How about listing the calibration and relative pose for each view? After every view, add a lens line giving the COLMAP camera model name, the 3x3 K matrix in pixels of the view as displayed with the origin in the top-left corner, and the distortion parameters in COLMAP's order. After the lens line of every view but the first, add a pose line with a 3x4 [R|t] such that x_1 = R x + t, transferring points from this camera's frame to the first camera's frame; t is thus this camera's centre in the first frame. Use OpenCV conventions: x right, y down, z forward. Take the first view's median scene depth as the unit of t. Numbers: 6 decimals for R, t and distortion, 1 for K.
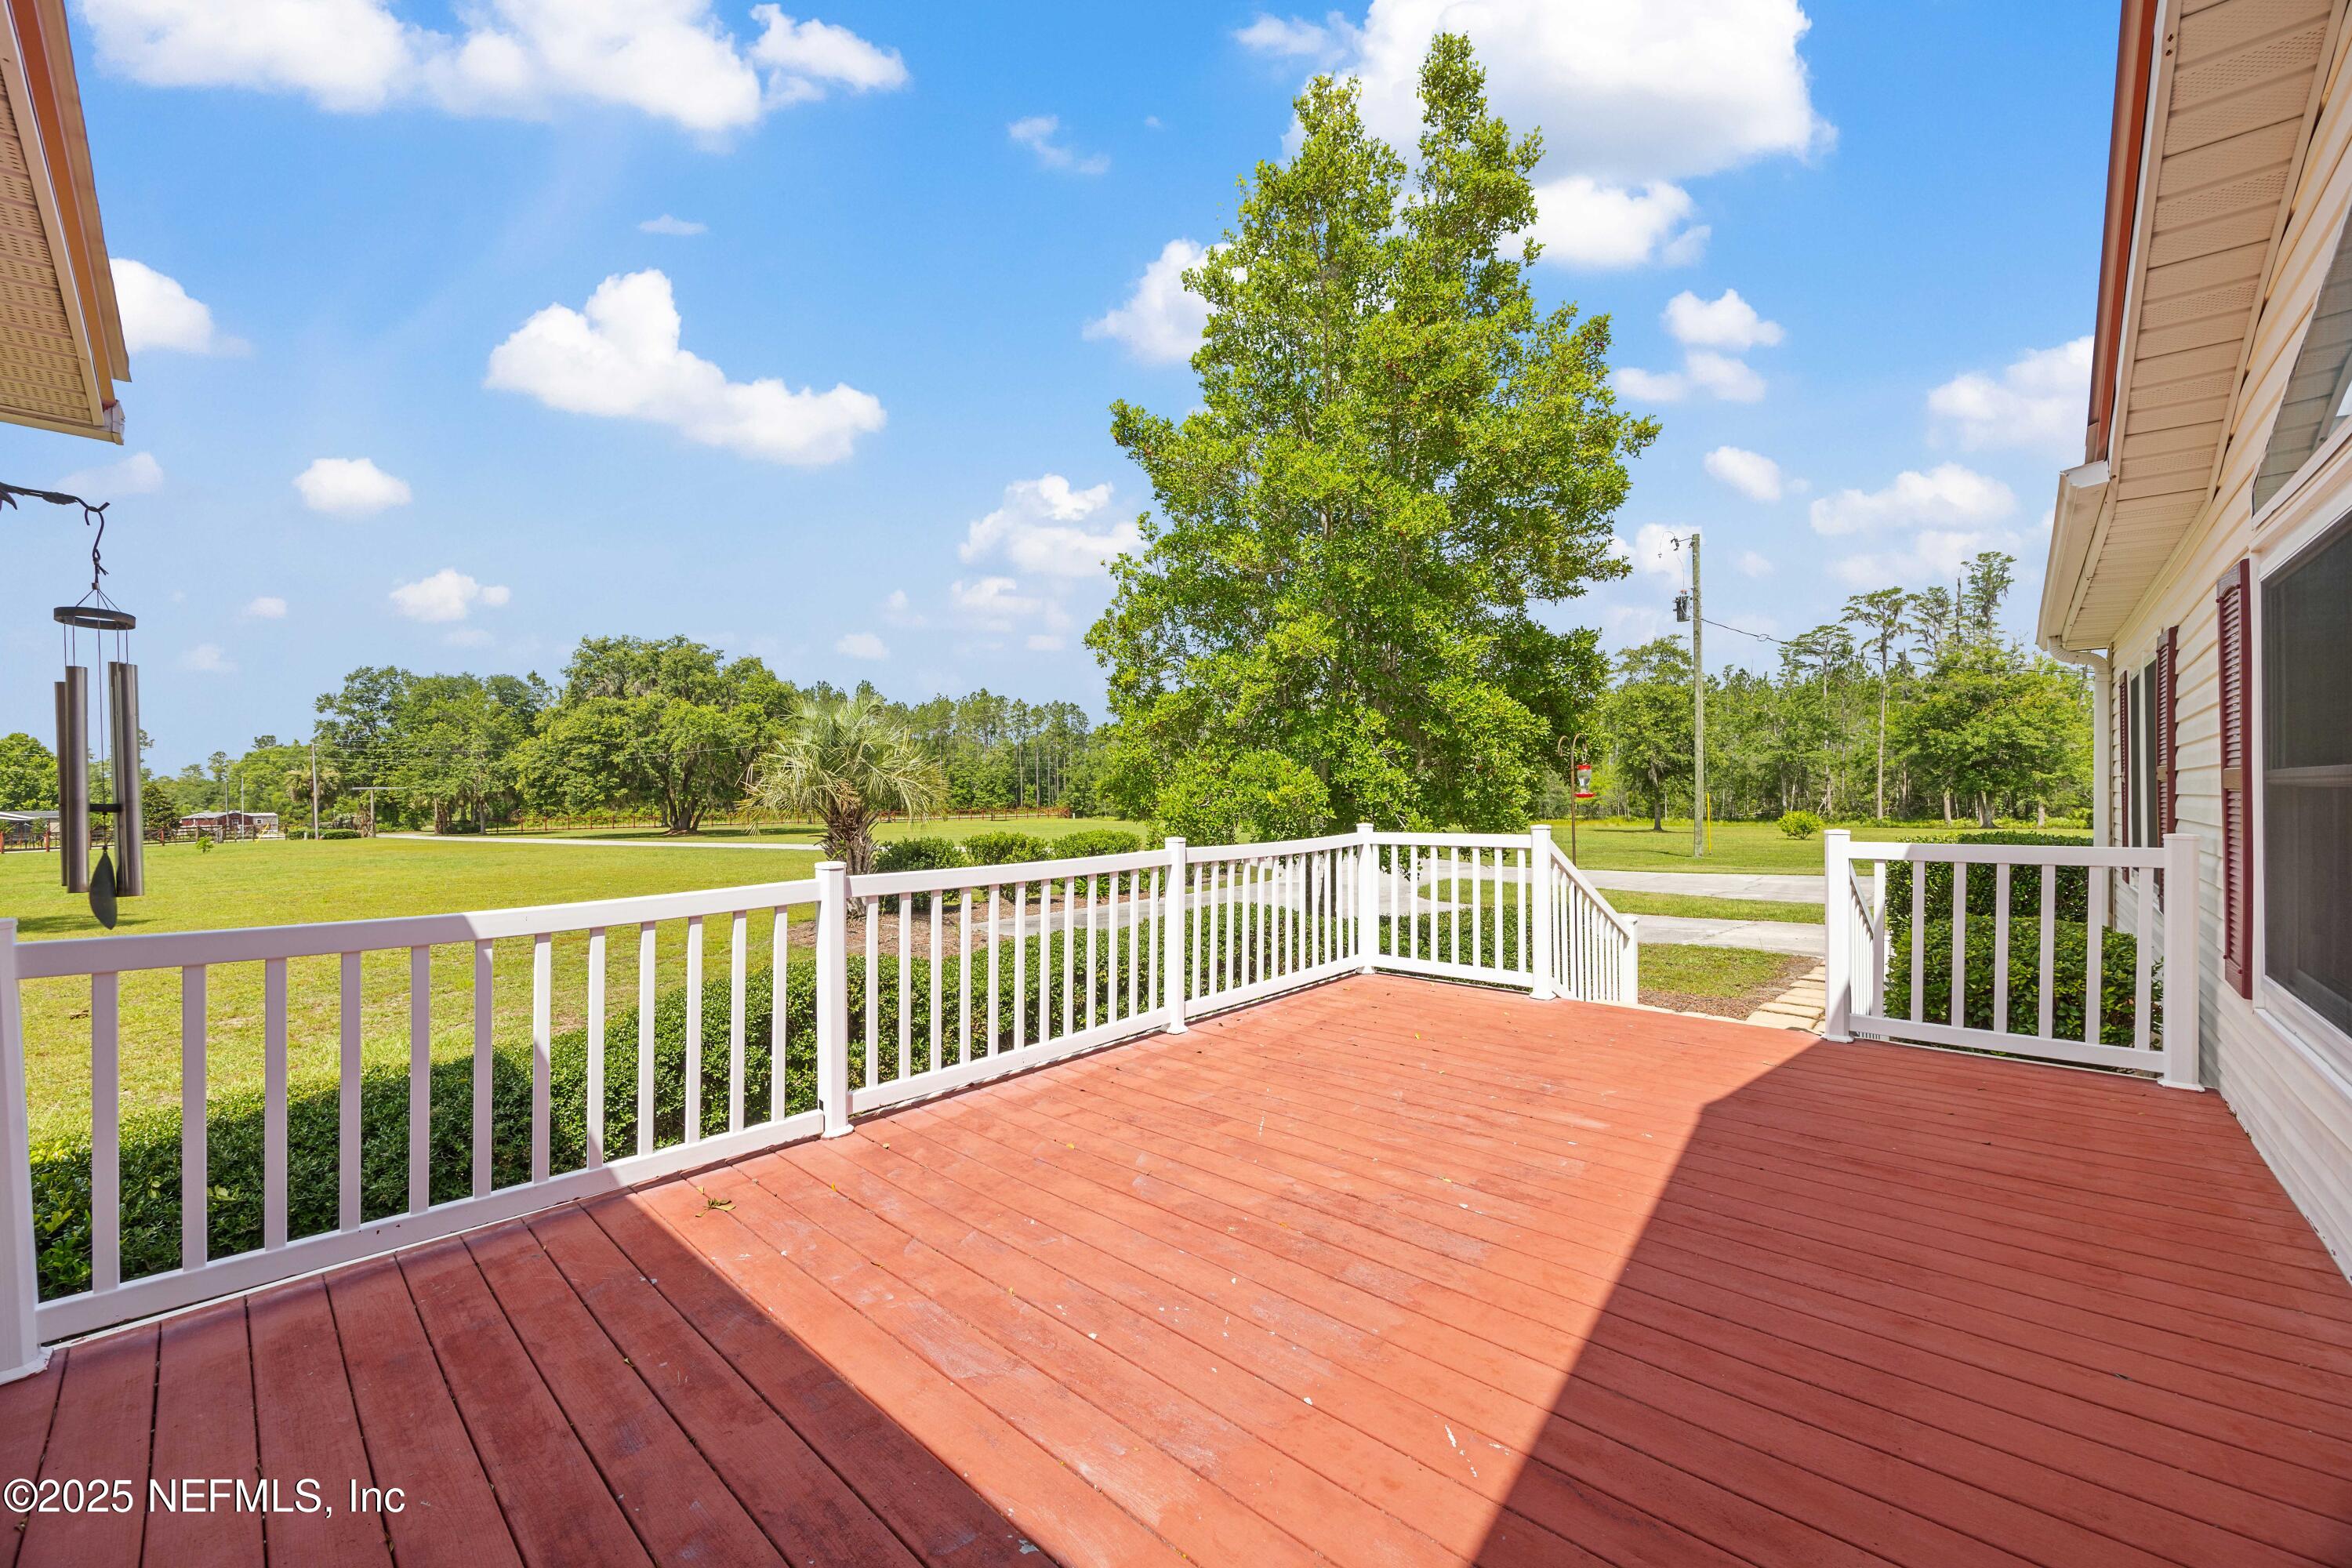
lens RADIAL K [[910.6, 0, 1176.0], [0, 910.6, 784.0], [0, 0, 1]] dist [0.000340, 0.000130]
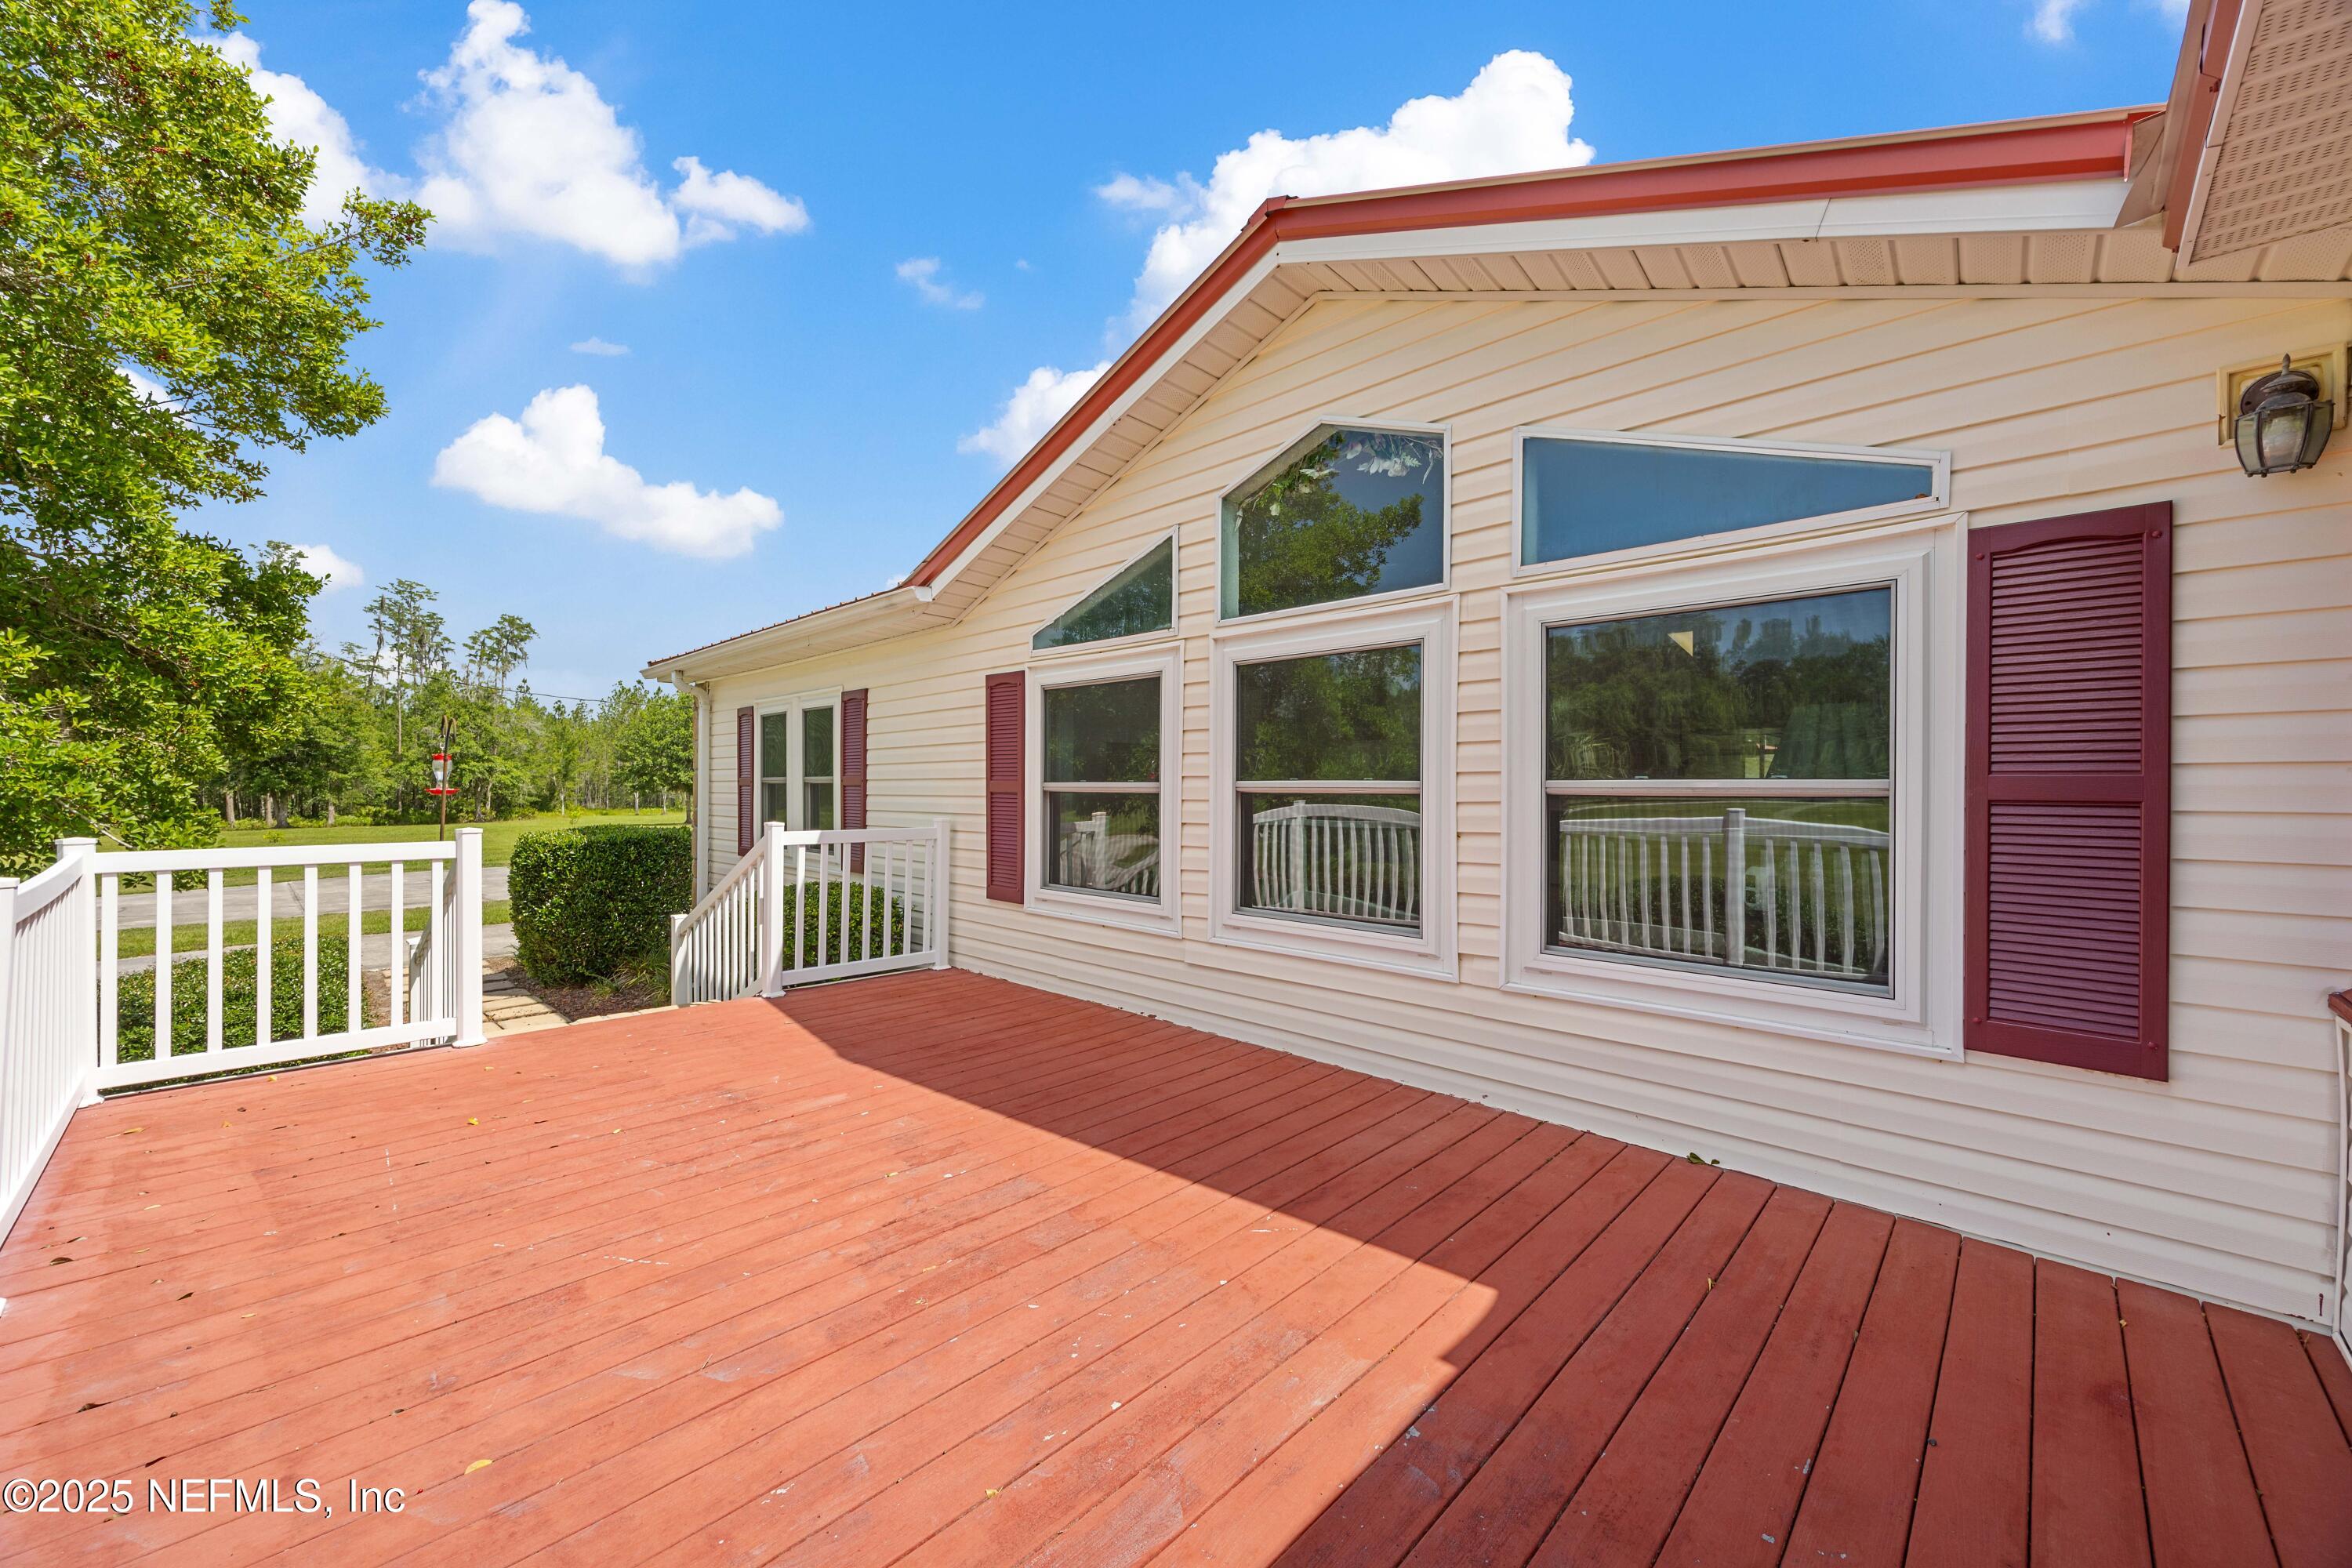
lens RADIAL K [[897.9, 0, 1171.6], [0, 897.9, 786.7], [0, 0, 1]] dist [-0.001580, 0.000050]
pose [[0.020703, 0.015473, 0.999666, -0.108448], [-0.019558, 0.999695, -0.015068, 0.002197], [-0.999594, -0.019239, 0.021000, 0.105338]]
